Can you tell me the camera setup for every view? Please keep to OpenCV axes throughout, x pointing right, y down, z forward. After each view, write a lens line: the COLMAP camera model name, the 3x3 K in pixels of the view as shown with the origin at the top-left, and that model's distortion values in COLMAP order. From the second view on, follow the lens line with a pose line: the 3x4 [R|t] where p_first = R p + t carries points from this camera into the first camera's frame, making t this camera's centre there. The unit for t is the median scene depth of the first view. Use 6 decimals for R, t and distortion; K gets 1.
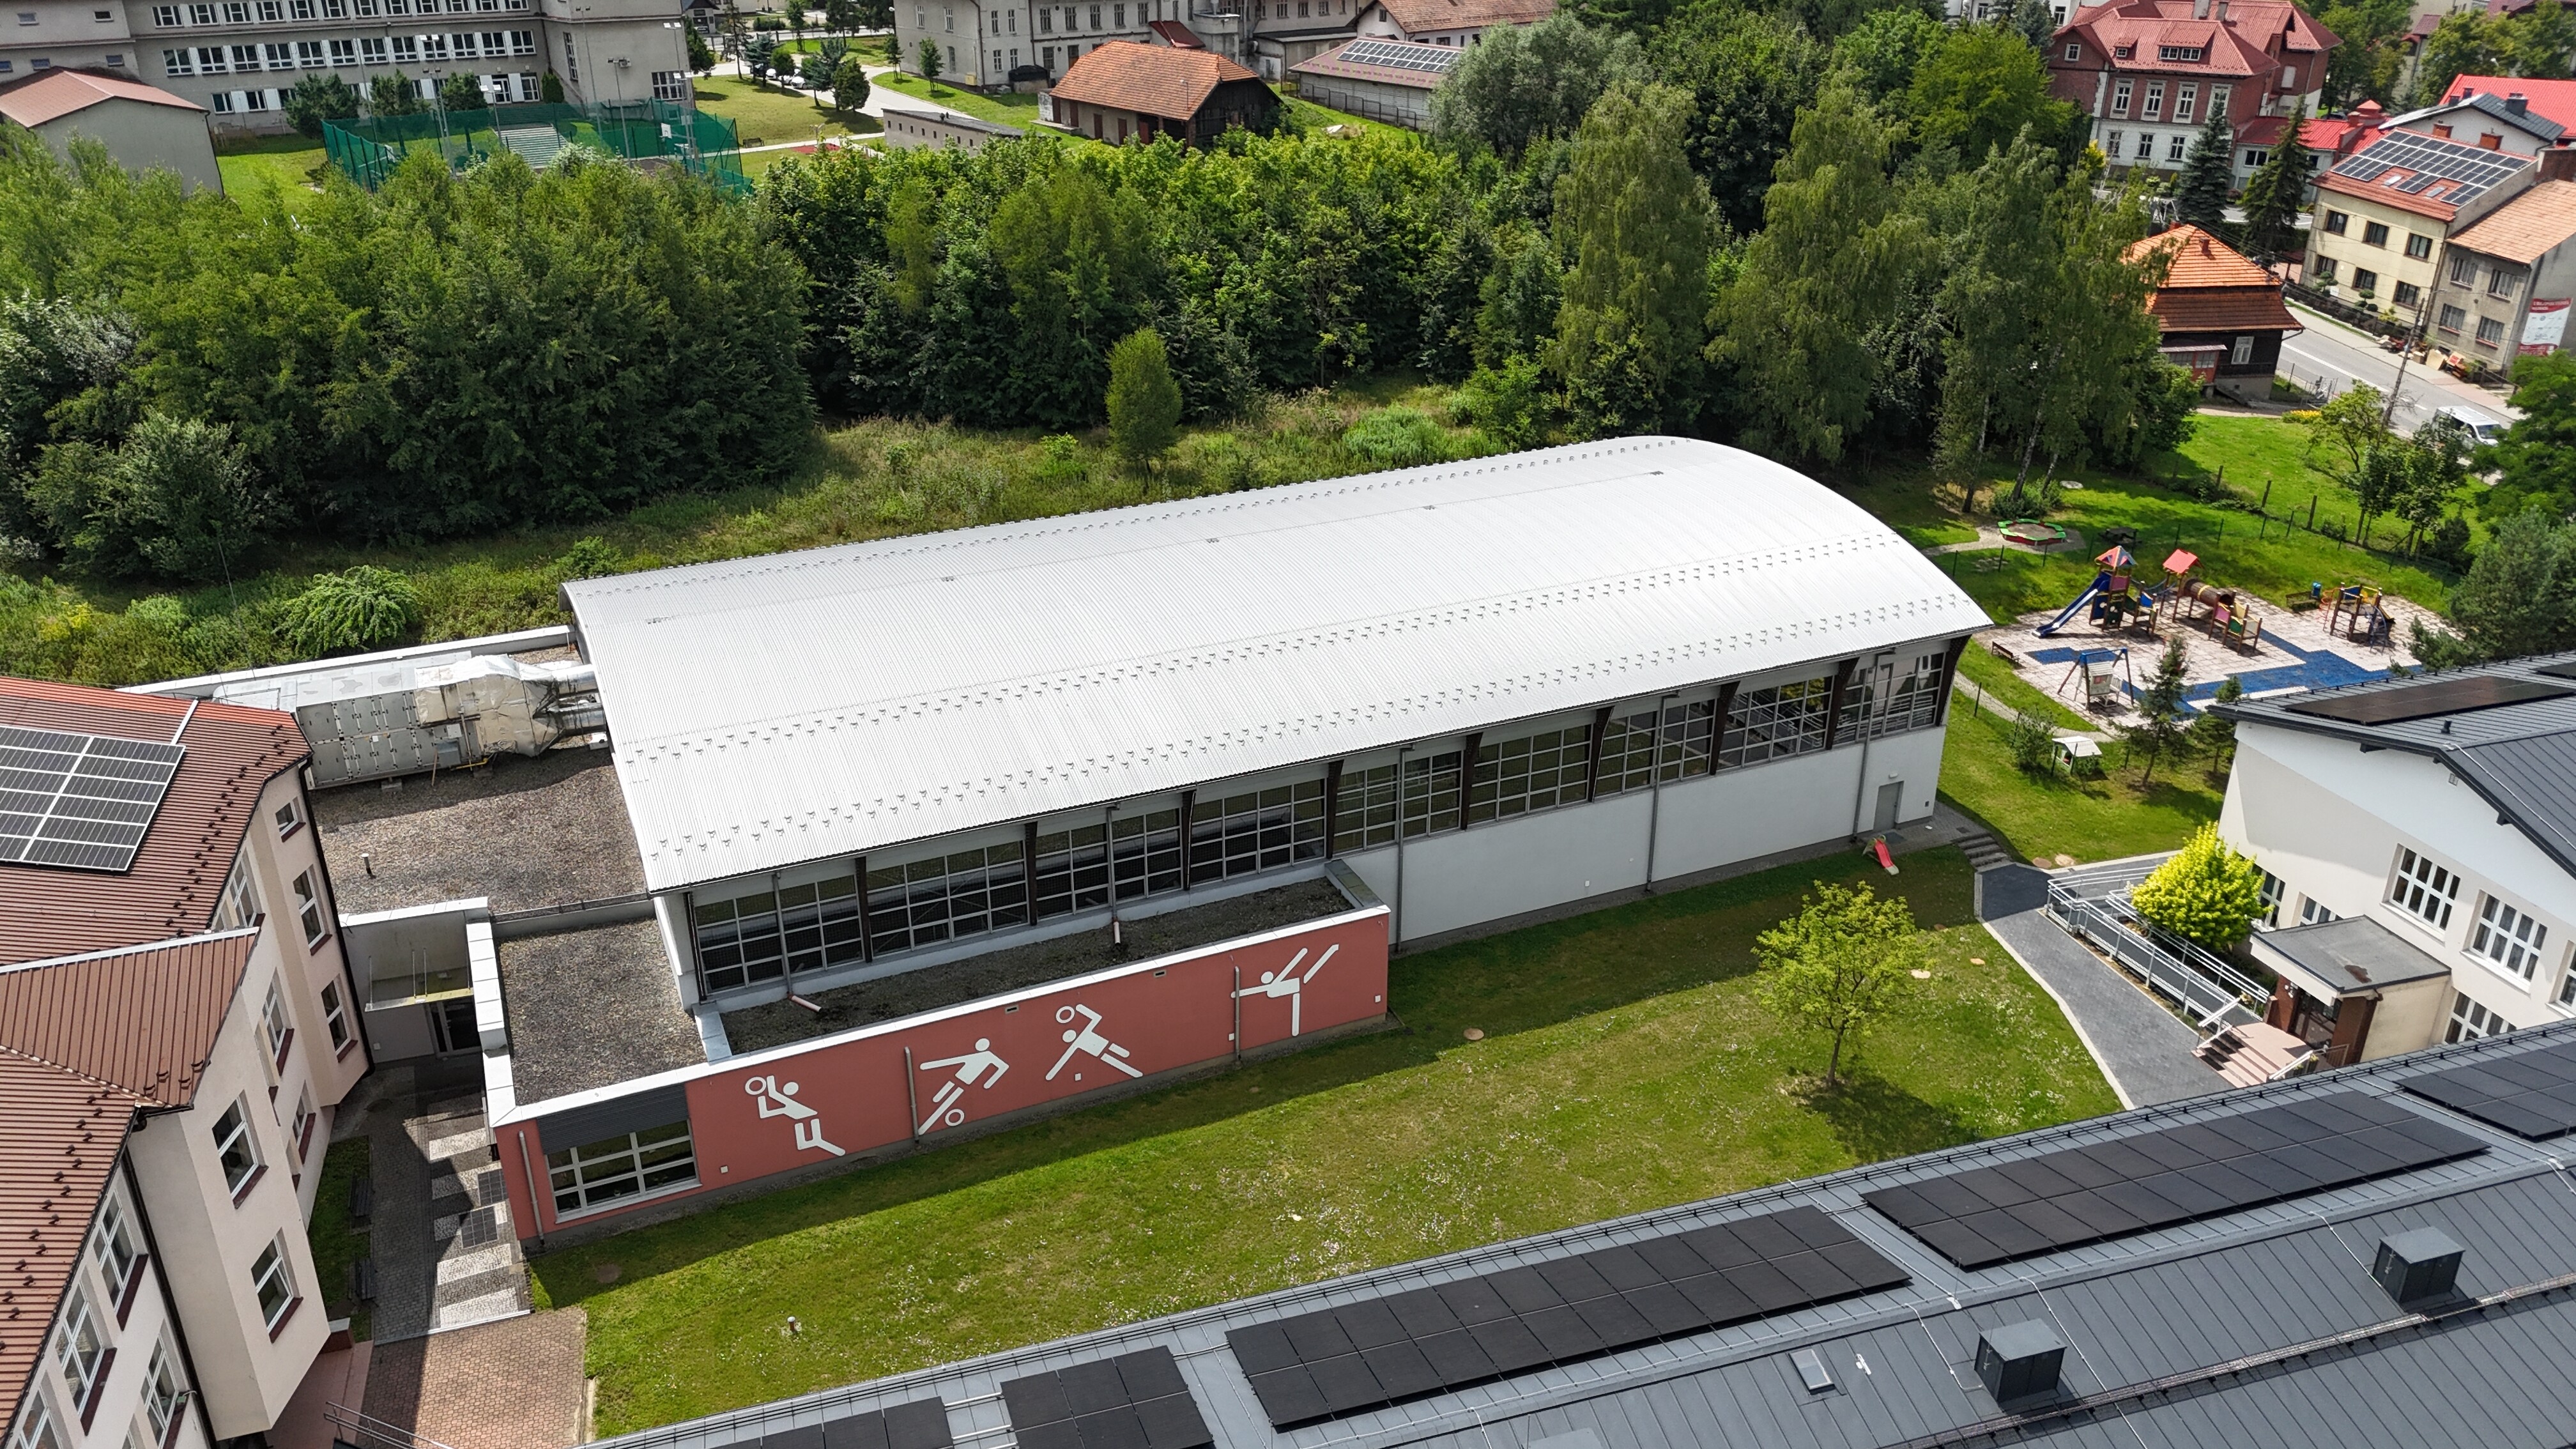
lens RADIAL K [[1872.5, 0, 1288.0], [0, 1872.5, 724.5], [0, 0, 1]] dist [0.066113, -0.070888]
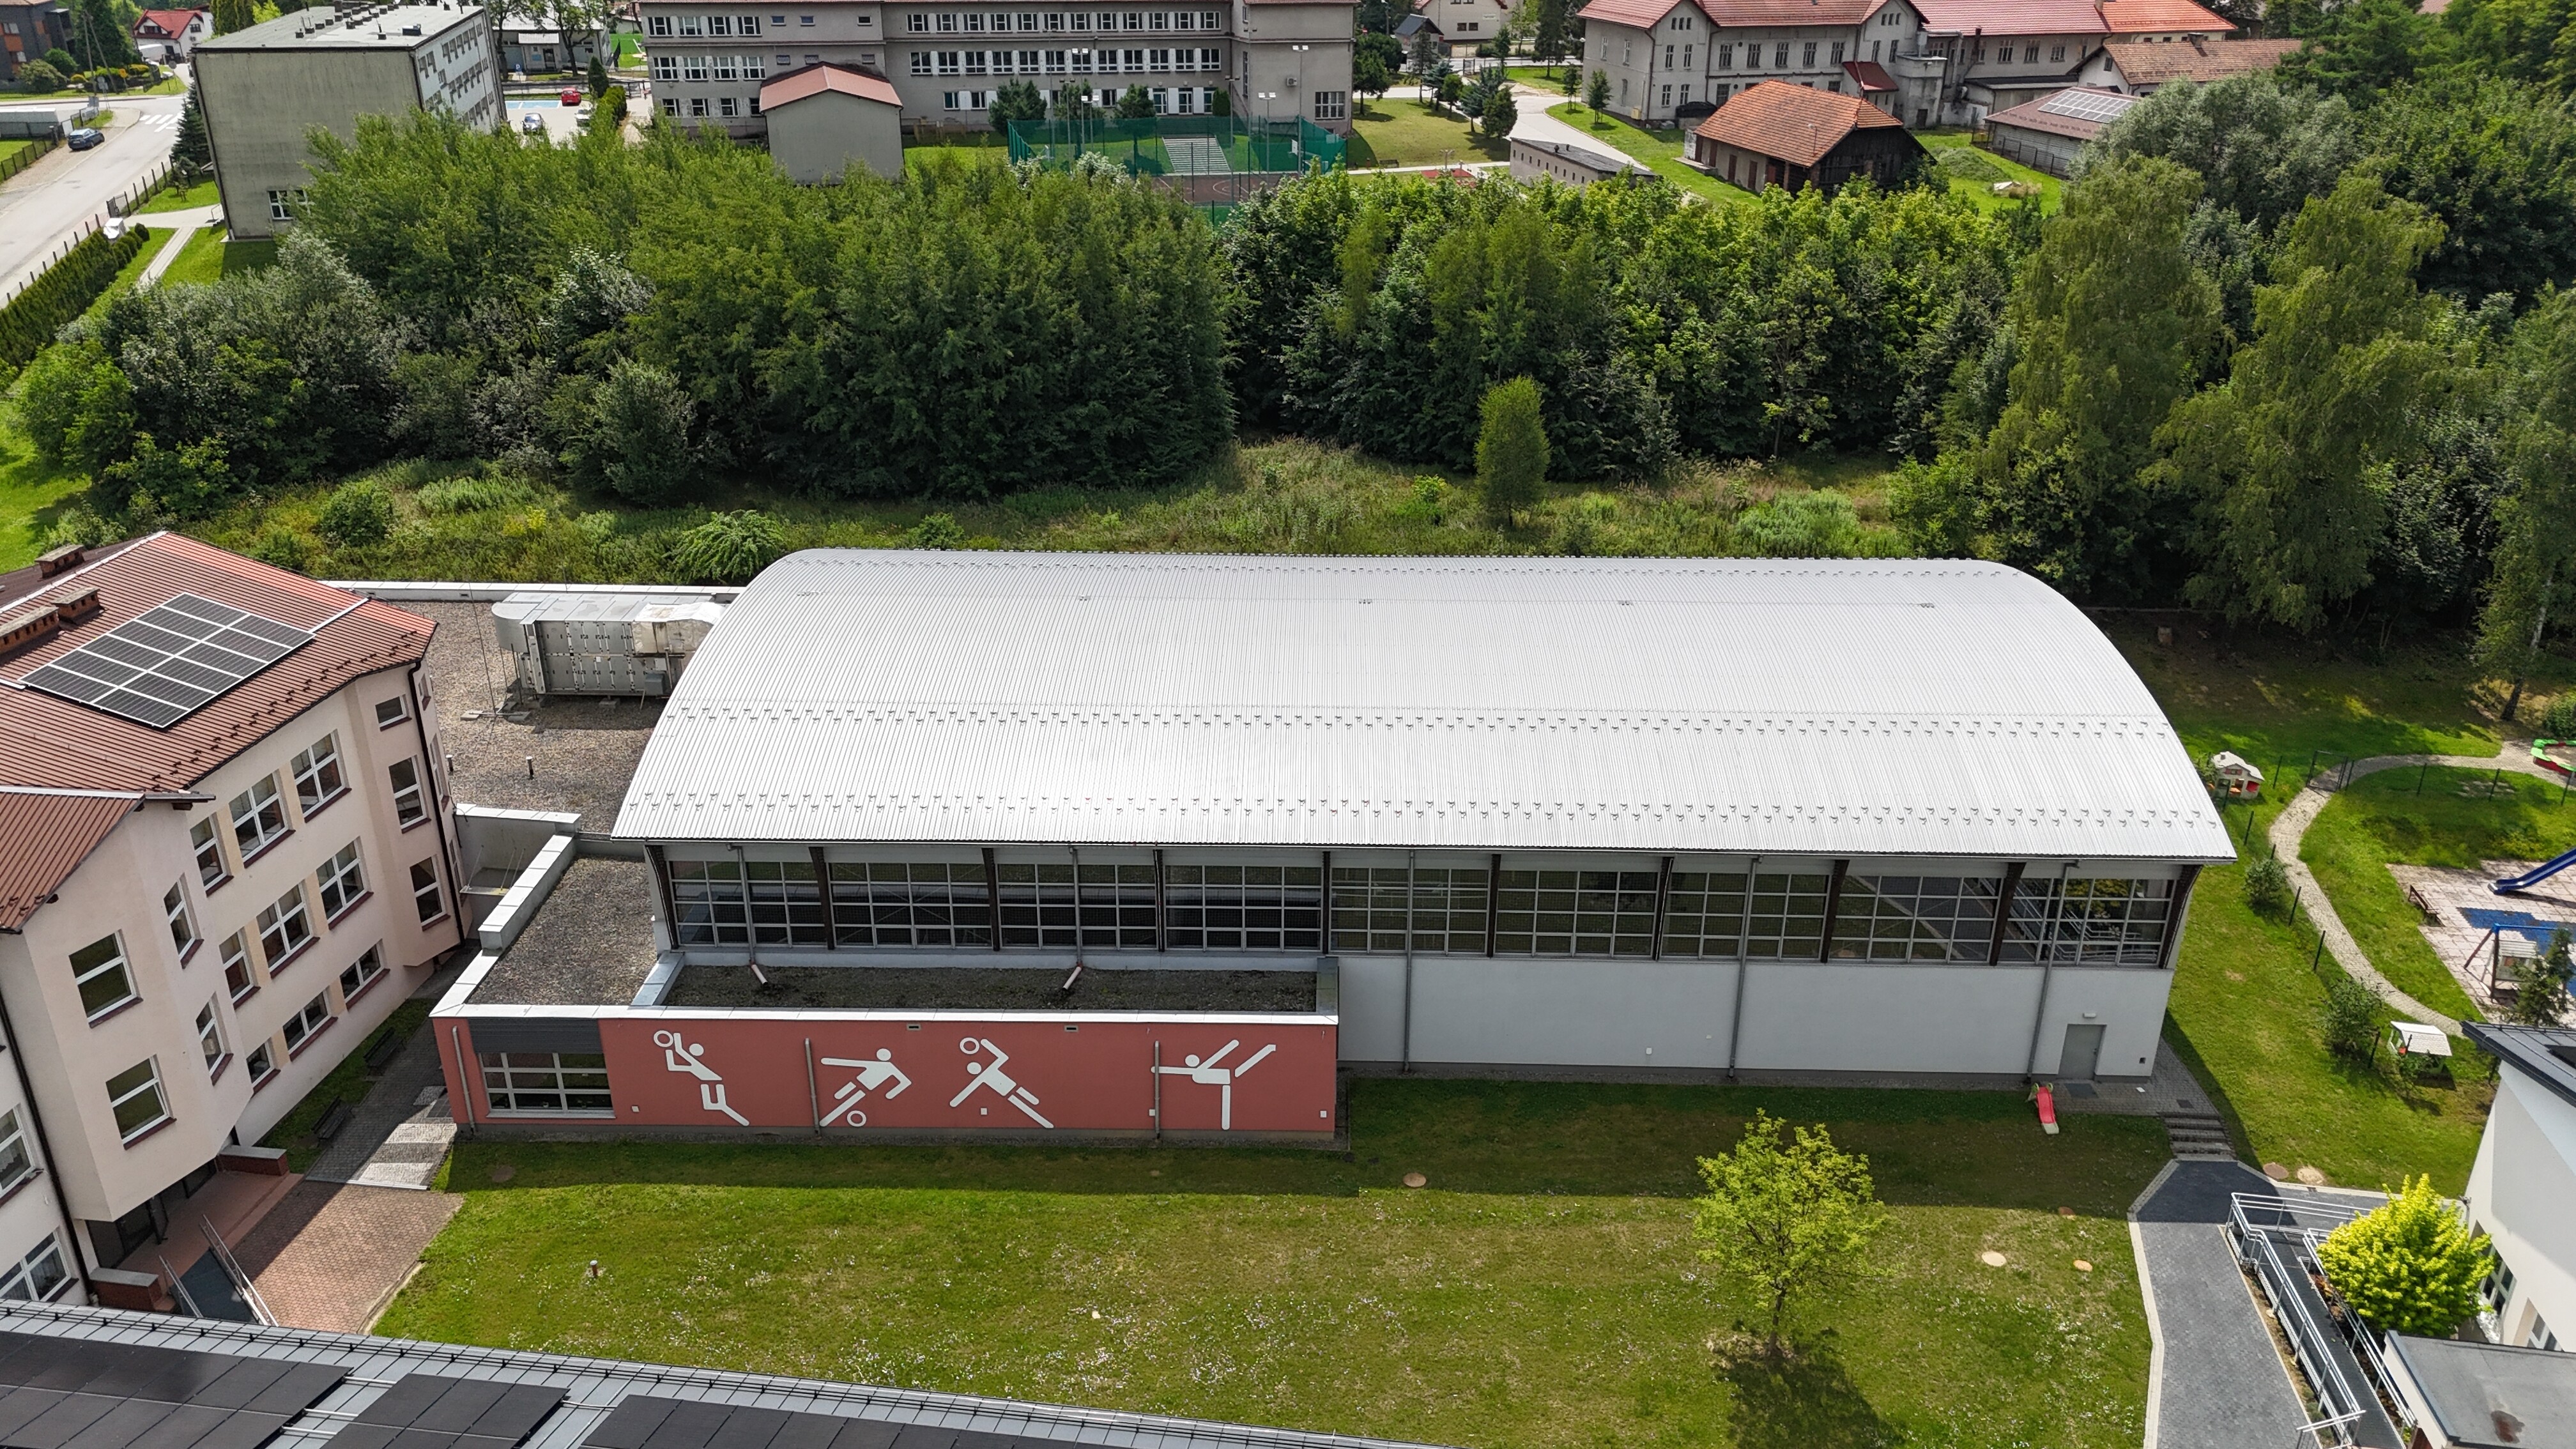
lens RADIAL K [[1872.5, 0, 1288.0], [0, 1872.5, 724.5], [0, 0, 1]] dist [0.066113, -0.070888]
pose [[0.906043, 0.179227, -0.383359, 0.244088], [-0.184625, 0.982540, 0.023007, -0.041789], [0.380789, 0.049932, 0.923313, 0.090006]]
